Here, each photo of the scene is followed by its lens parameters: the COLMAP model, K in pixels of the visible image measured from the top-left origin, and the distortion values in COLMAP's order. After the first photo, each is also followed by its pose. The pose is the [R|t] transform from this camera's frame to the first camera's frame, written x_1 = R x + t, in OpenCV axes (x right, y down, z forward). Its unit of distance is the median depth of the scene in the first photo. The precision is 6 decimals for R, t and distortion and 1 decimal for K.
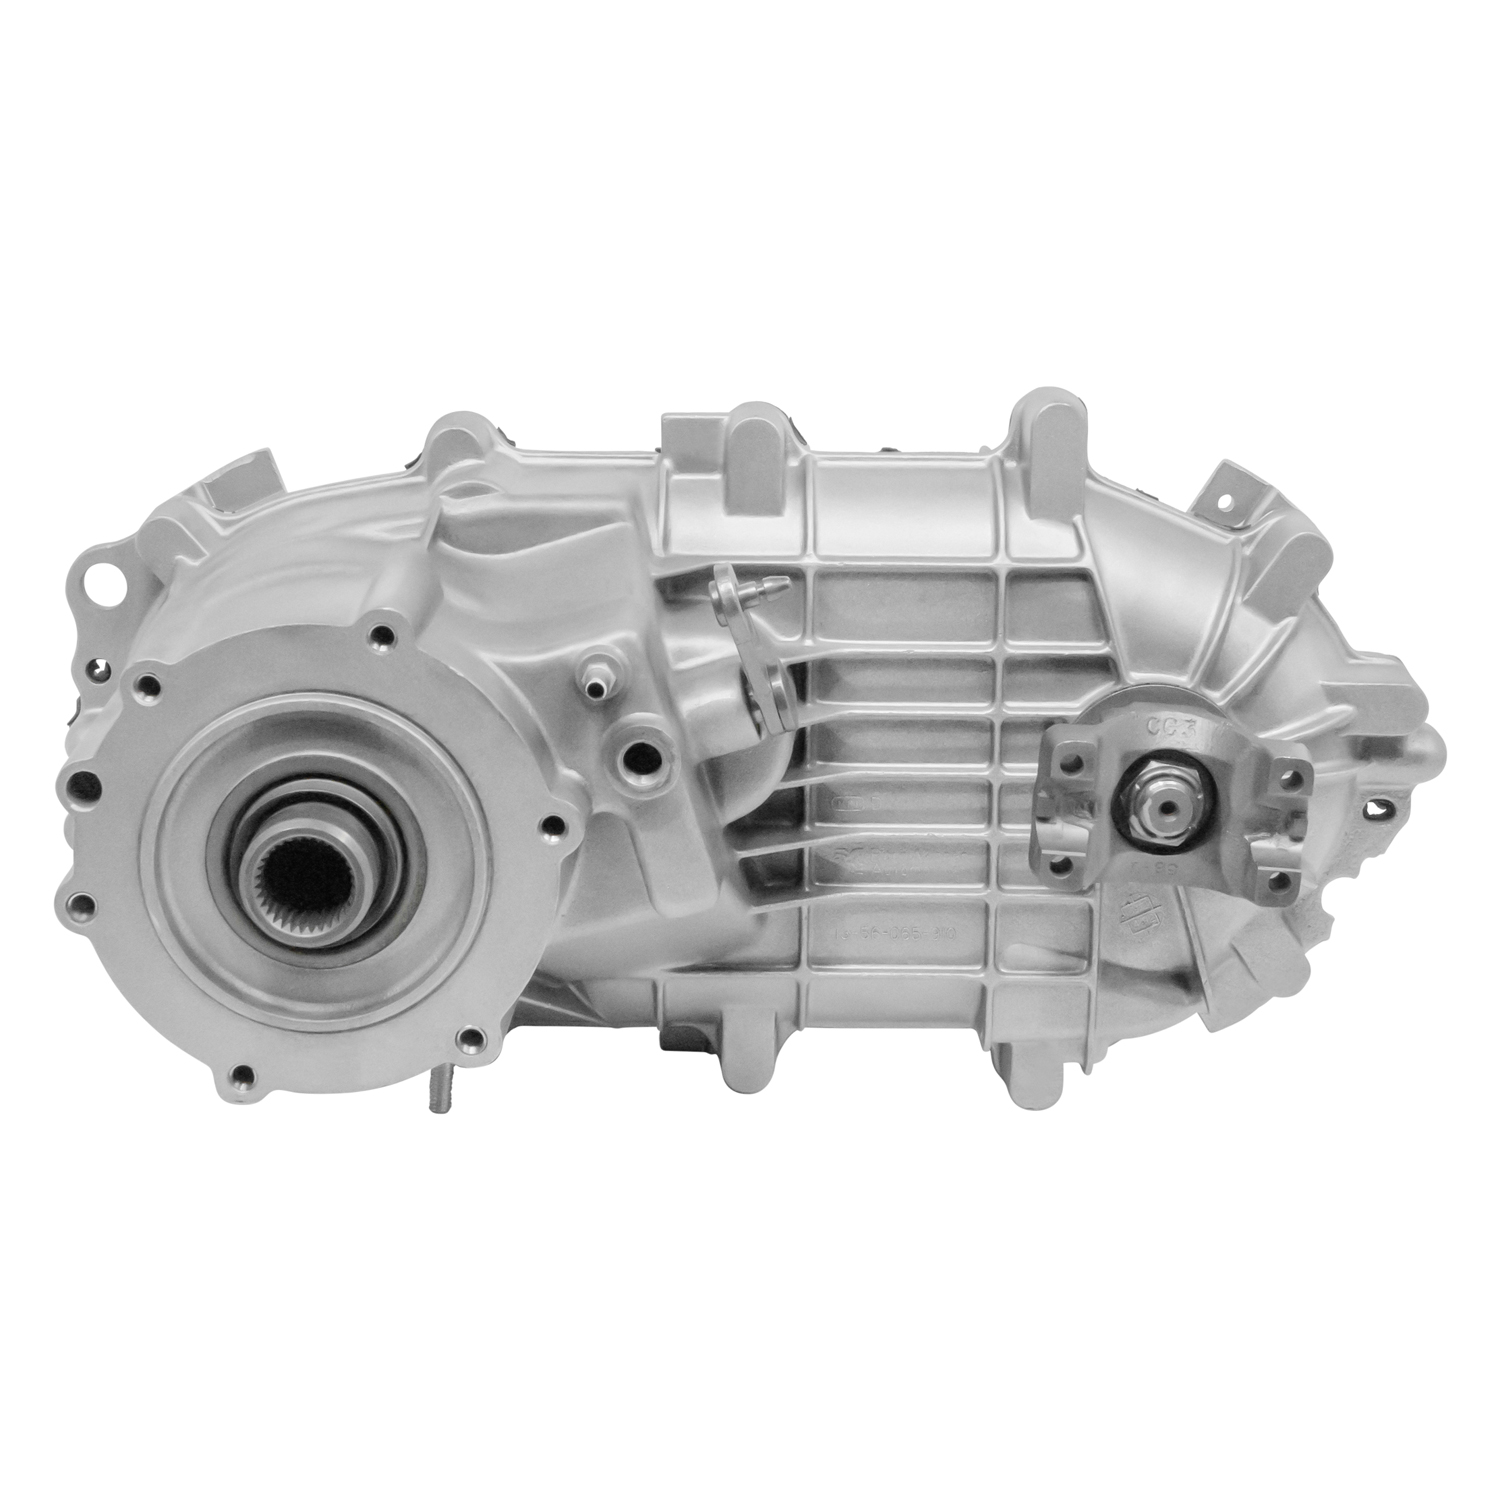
lens RADIAL K [[2902.3, 0, 750.3], [0, 2902.3, 749.9], [0, 0, 1]] dist [0.007911, 0.000000]
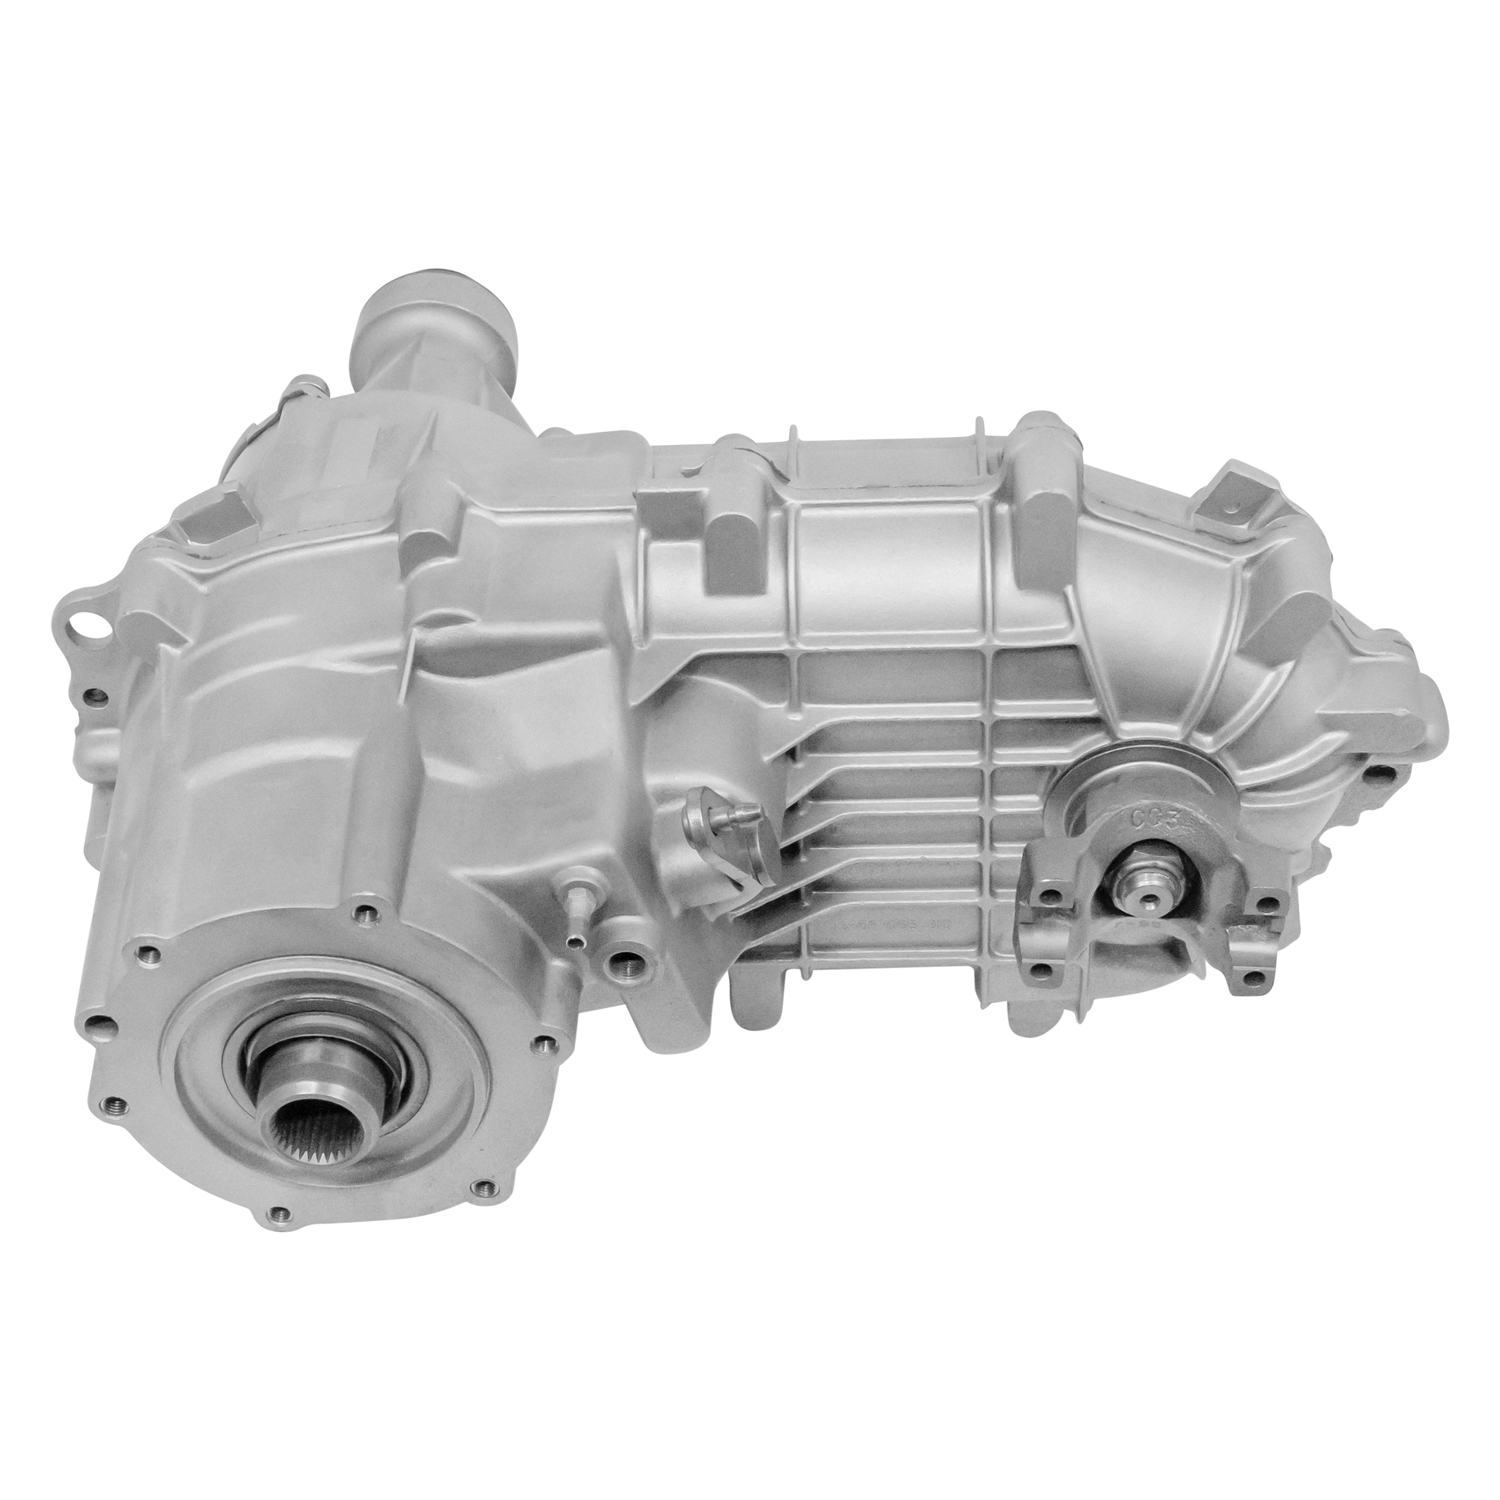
lens RADIAL K [[3099.5, 0, 714.6], [0, 3099.5, 790.9], [0, 0, 1]] dist [0.058012, 0.000000]
pose [[0.997753, -0.021745, -0.063370, 0.059152], [0.048812, 0.883829, 0.465257, -0.508392], [0.045891, -0.467305, 0.882904, 0.045235]]
